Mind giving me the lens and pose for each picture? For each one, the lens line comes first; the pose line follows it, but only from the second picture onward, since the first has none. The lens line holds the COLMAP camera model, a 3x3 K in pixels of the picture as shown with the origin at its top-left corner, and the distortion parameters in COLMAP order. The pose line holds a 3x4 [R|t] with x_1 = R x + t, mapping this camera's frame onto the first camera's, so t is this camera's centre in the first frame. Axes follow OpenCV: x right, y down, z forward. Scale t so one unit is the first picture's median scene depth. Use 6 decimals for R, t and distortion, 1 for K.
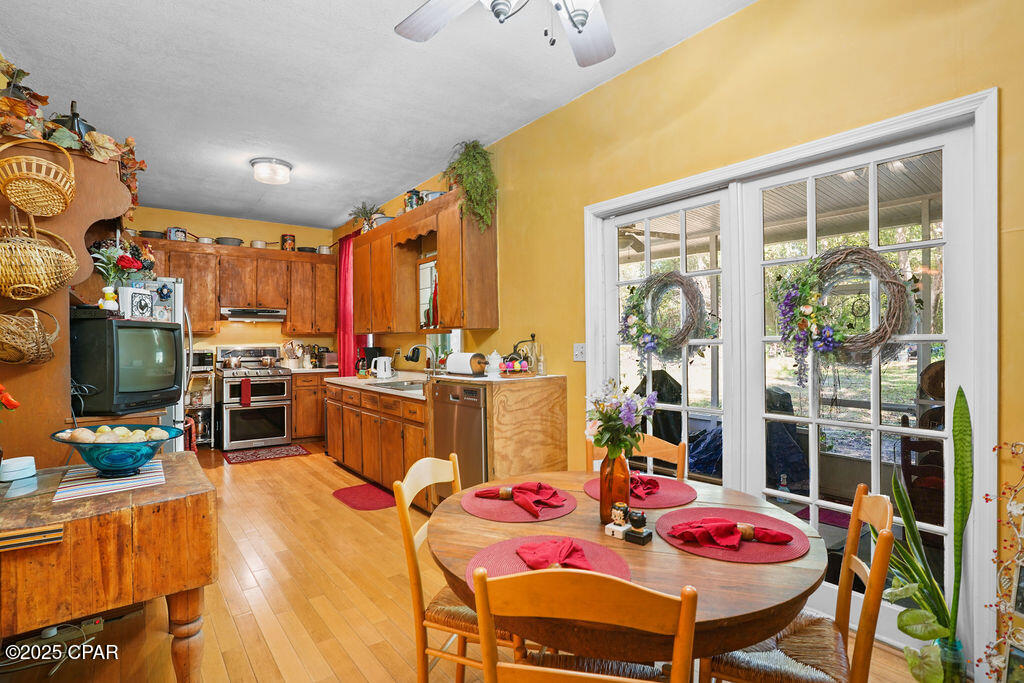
lens RADIAL K [[517.8, 0, 512.0], [0, 517.8, 341.5], [0, 0, 1]] dist [-0.067954, 0.026290]
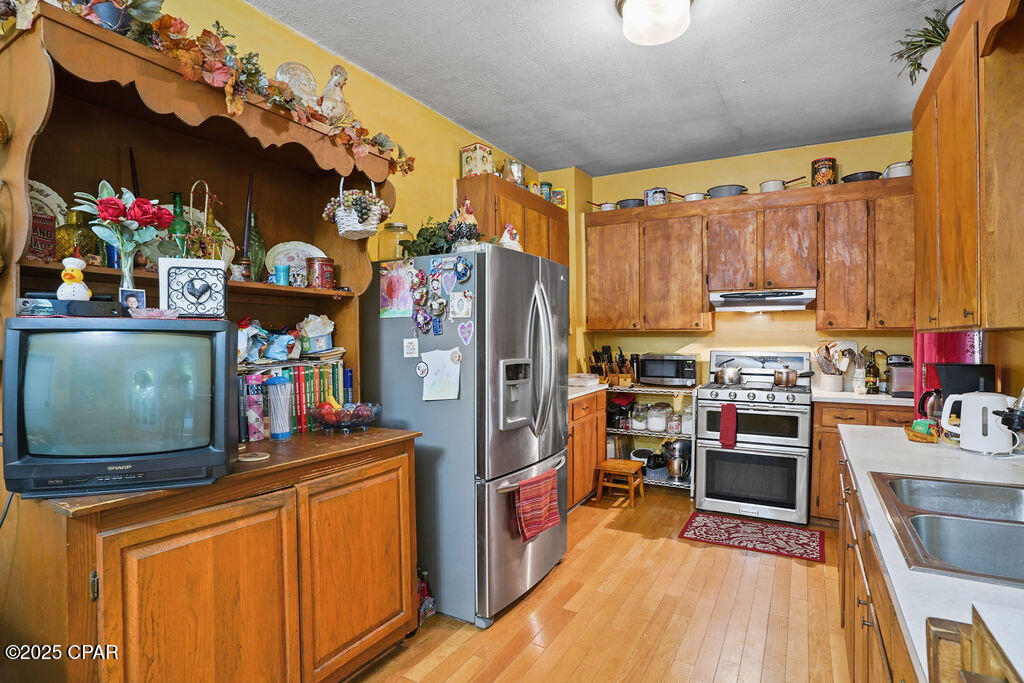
lens RADIAL K [[517.8, 0, 512.0], [0, 517.8, 341.5], [0, 0, 1]] dist [-0.067954, 0.026290]
pose [[0.376028, 0.012845, -0.926519, -0.042904], [-0.002283, 0.999914, 0.012936, -0.010105], [0.926605, -0.002749, 0.376025, 0.496828]]
